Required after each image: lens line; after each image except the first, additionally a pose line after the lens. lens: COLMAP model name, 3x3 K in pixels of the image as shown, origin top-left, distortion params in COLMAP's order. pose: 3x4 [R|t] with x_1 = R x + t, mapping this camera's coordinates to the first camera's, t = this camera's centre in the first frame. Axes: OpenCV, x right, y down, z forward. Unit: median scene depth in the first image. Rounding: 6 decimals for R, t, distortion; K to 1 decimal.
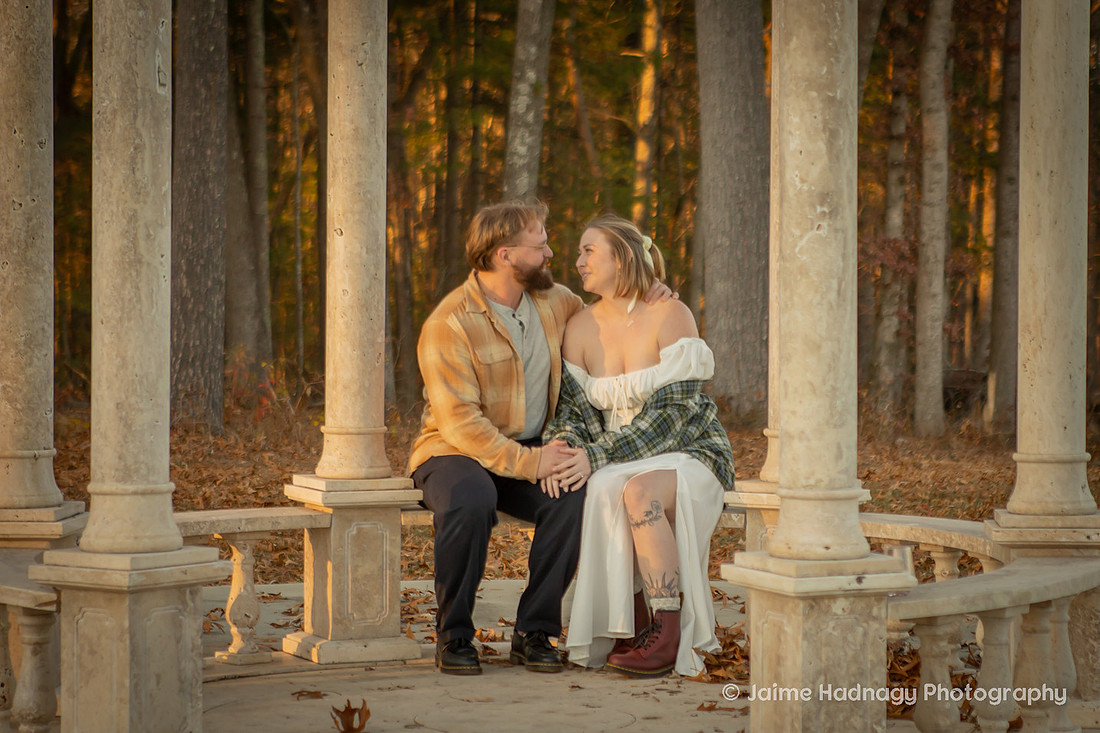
lens RADIAL K [[2644.1, 0, 565.7], [0, 2644.1, 369.0], [0, 0, 1]] dist [0.191938, -0.768197]
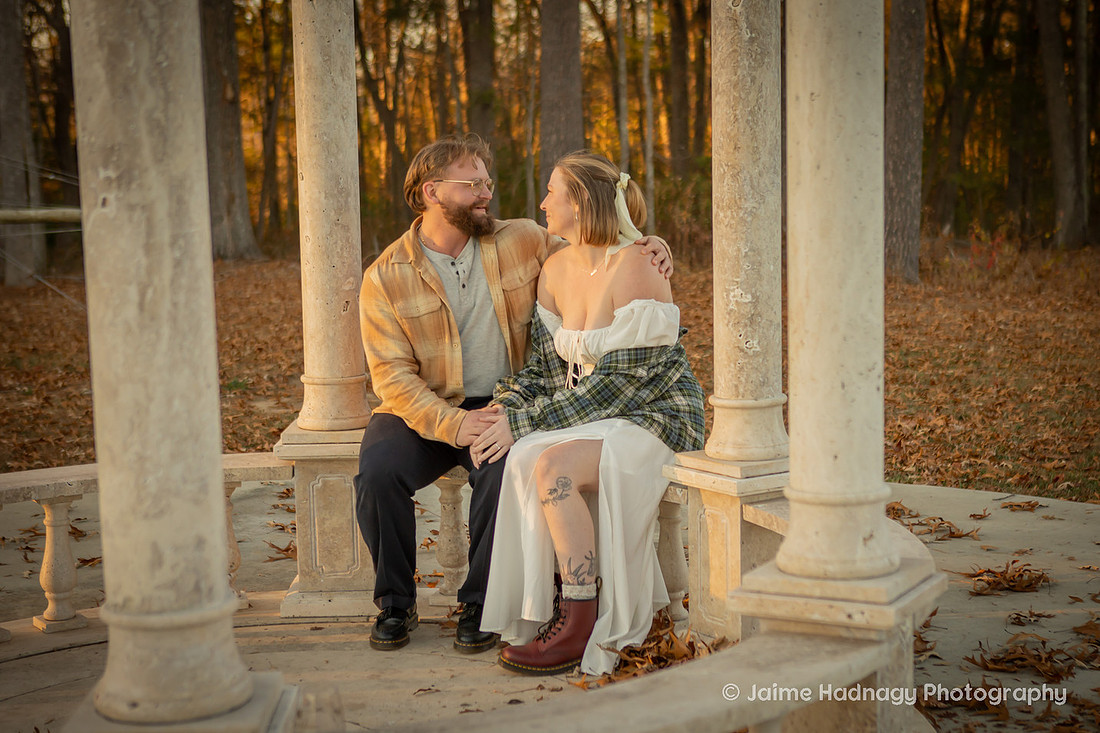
lens RADIAL K [[1730.2, 0, 550.0], [0, 1730.2, 366.5], [0, 0, 1]] dist [0.009217, 0.164815]
pose [[0.930929, 0.023898, -0.364417, 0.261994], [0.004673, 0.996995, 0.077319, -0.035083], [0.365170, -0.073681, 0.928020, 0.500396]]
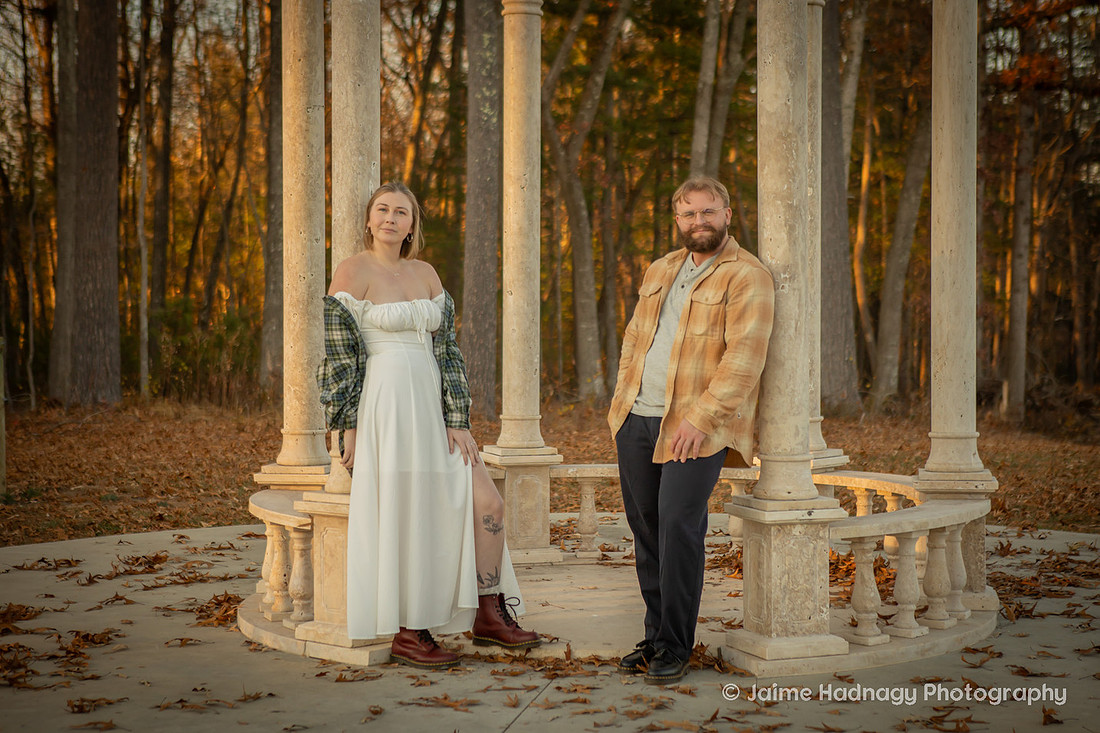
lens RADIAL K [[1676.2, 0, 550.0], [0, 1676.2, 366.5], [0, 0, 1]] dist [0.086356, -0.009939]
pose [[0.994946, -0.003352, -0.100357, 0.044436], [0.002587, 0.999967, -0.007751, 0.000352], [0.100379, 0.007452, 0.994921, 0.001436]]
